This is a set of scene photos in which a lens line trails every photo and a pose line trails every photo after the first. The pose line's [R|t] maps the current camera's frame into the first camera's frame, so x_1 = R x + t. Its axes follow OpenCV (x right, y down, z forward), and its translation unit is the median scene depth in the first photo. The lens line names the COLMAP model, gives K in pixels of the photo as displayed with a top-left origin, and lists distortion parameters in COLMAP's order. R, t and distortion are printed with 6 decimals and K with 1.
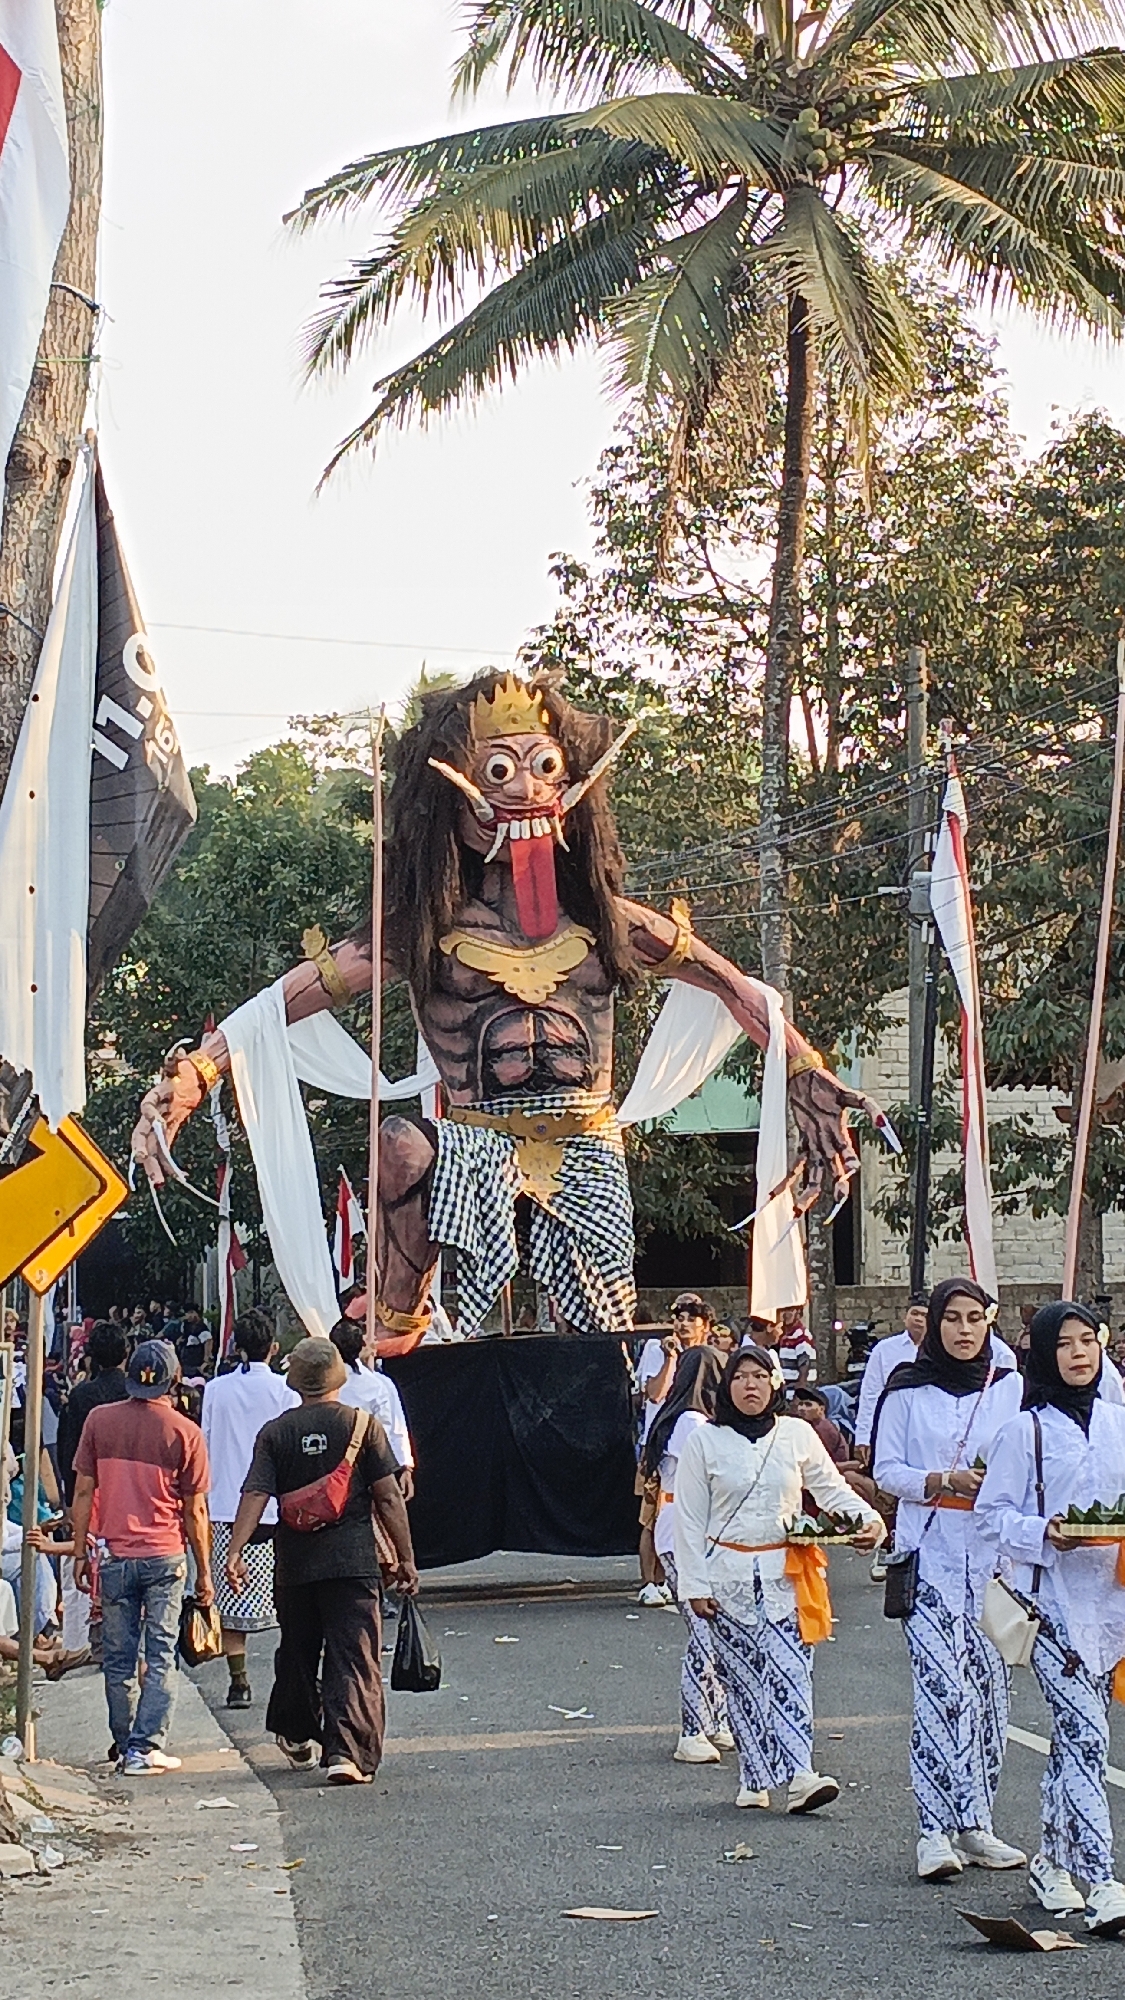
lens RADIAL K [[4277.4, 0, 557.3], [0, 4277.4, 998.5], [0, 0, 1]] dist [-0.026872, 0.000000]
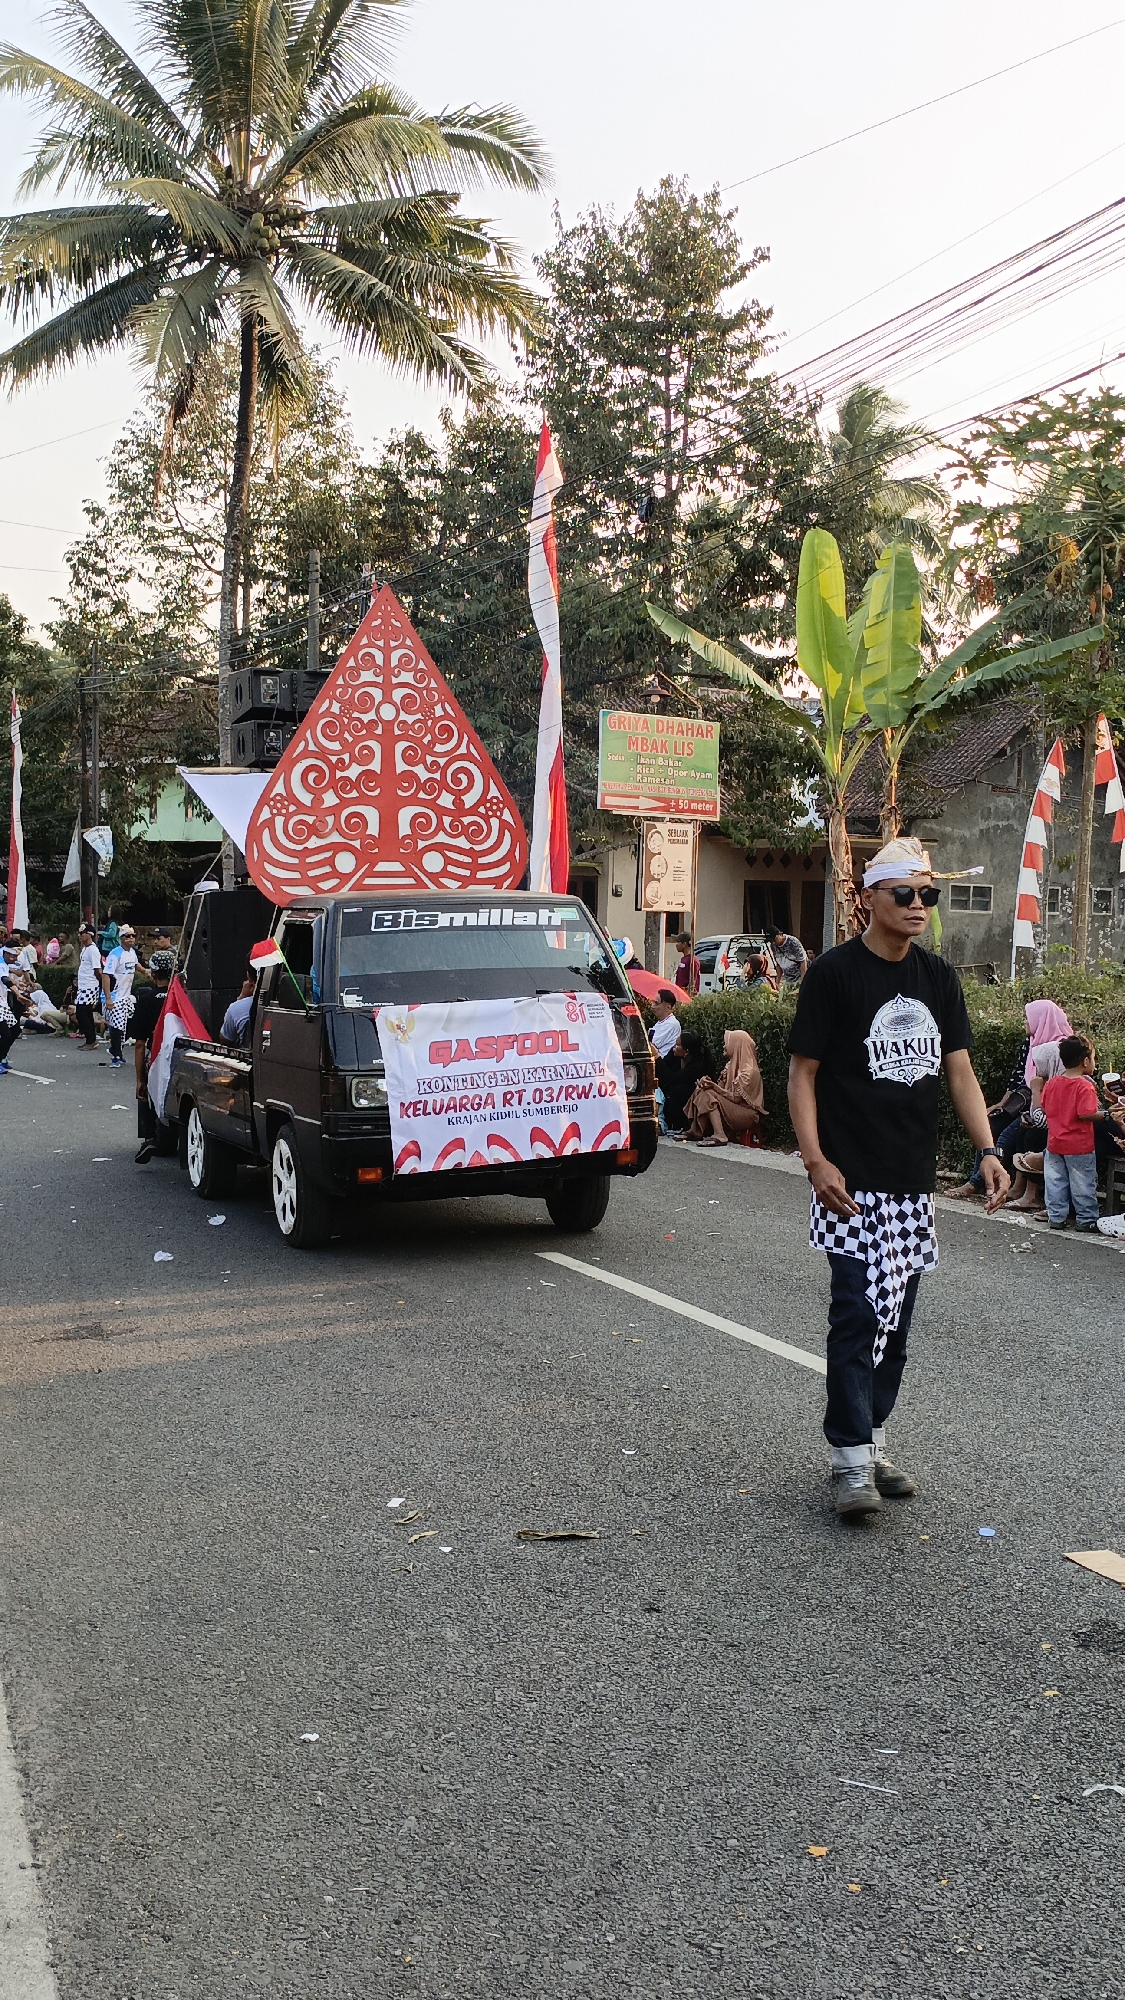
lens RADIAL K [[1990.2, 0, 550.9], [0, 1990.2, 1012.0], [0, 0, 1]] dist [0.034729, 0.000000]
pose [[0.969515, 0.016511, 0.244476, -0.015086], [-0.041519, 0.994370, 0.097494, 0.018572], [-0.241490, -0.104672, 0.964742, 0.184270]]
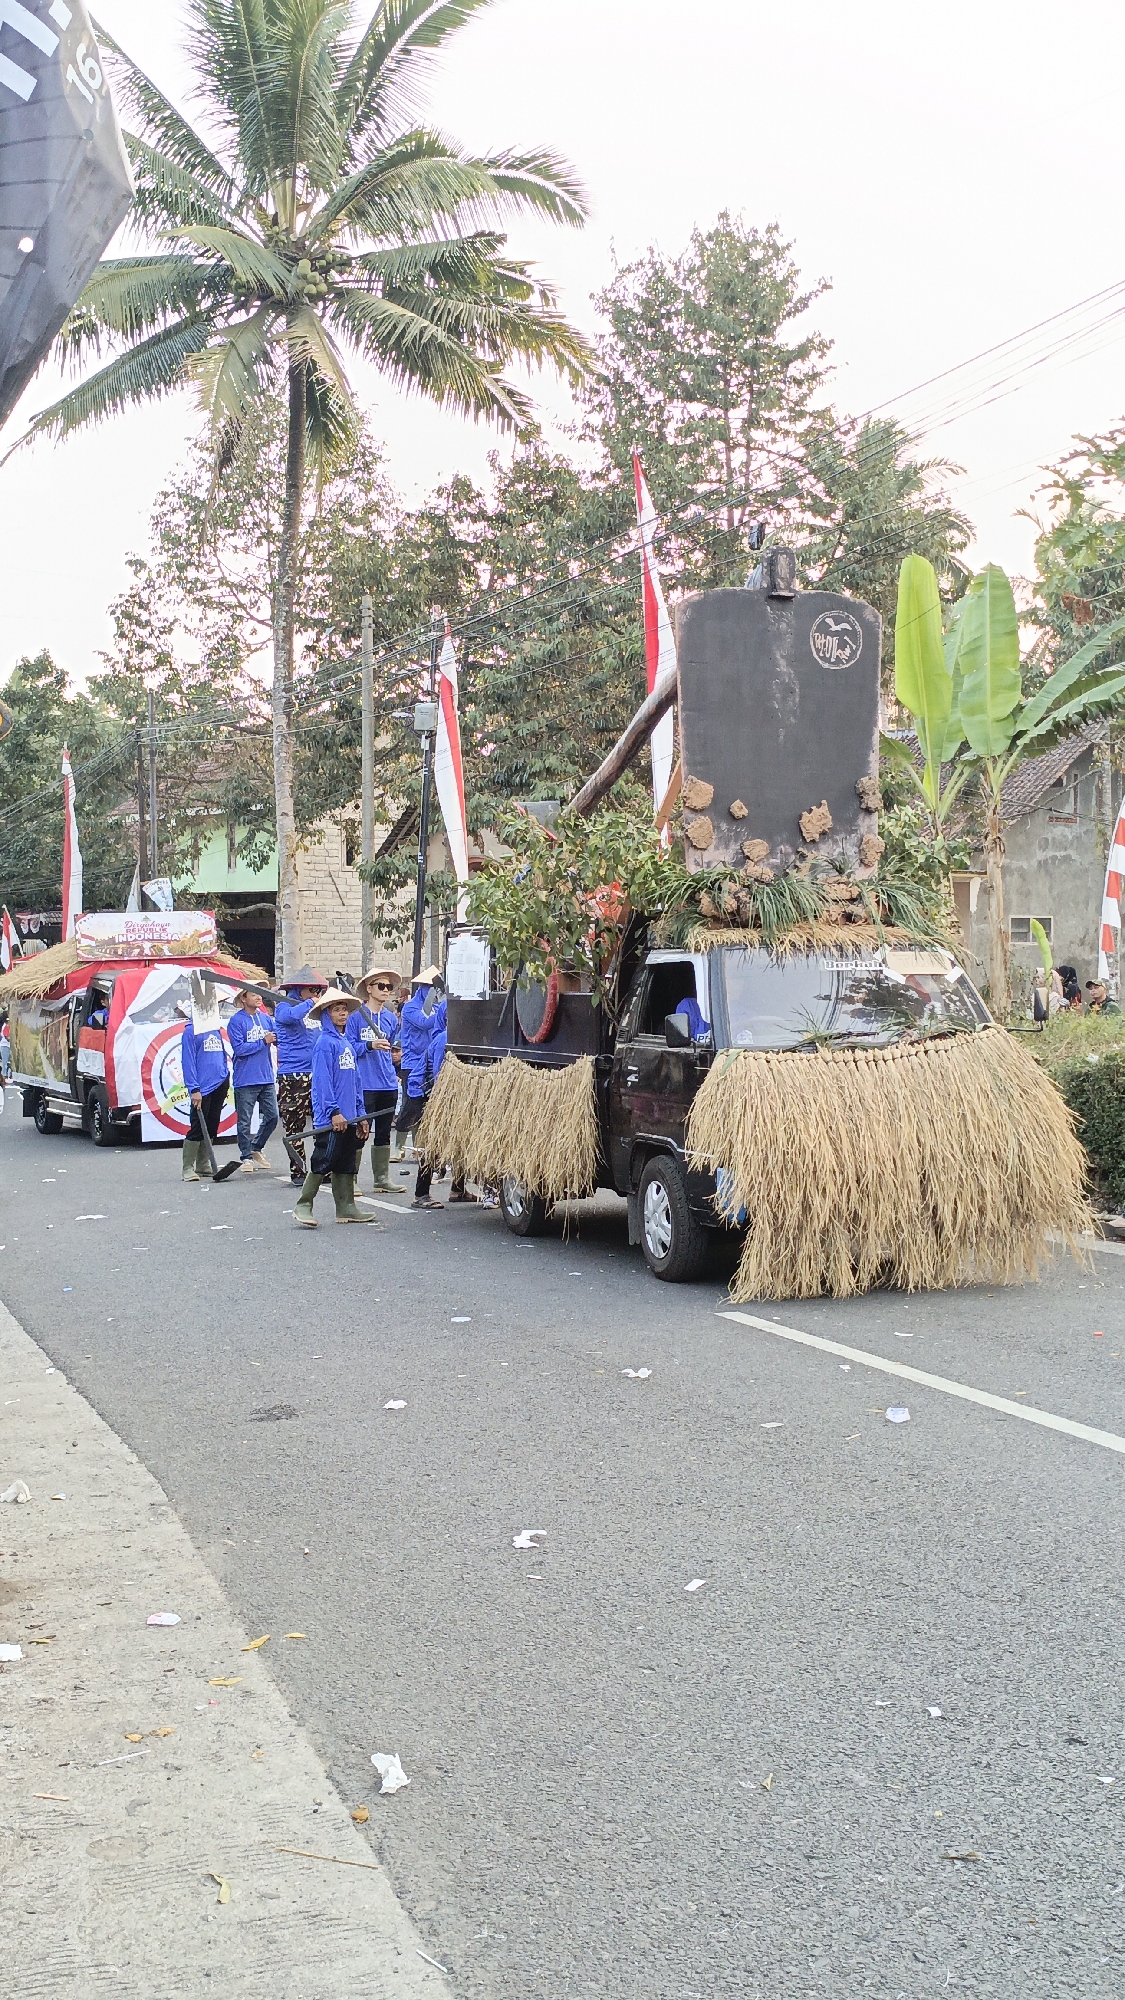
lens RADIAL K [[1990.2, 0, 551.2], [0, 1990.2, 1011.6], [0, 0, 1]] dist [0.034729, 0.000000]
pose [[0.972003, -0.001264, 0.234965, -0.029198], [-0.017046, 0.996971, 0.075878, 0.019853], [-0.234350, -0.077759, 0.969038, 0.200319]]
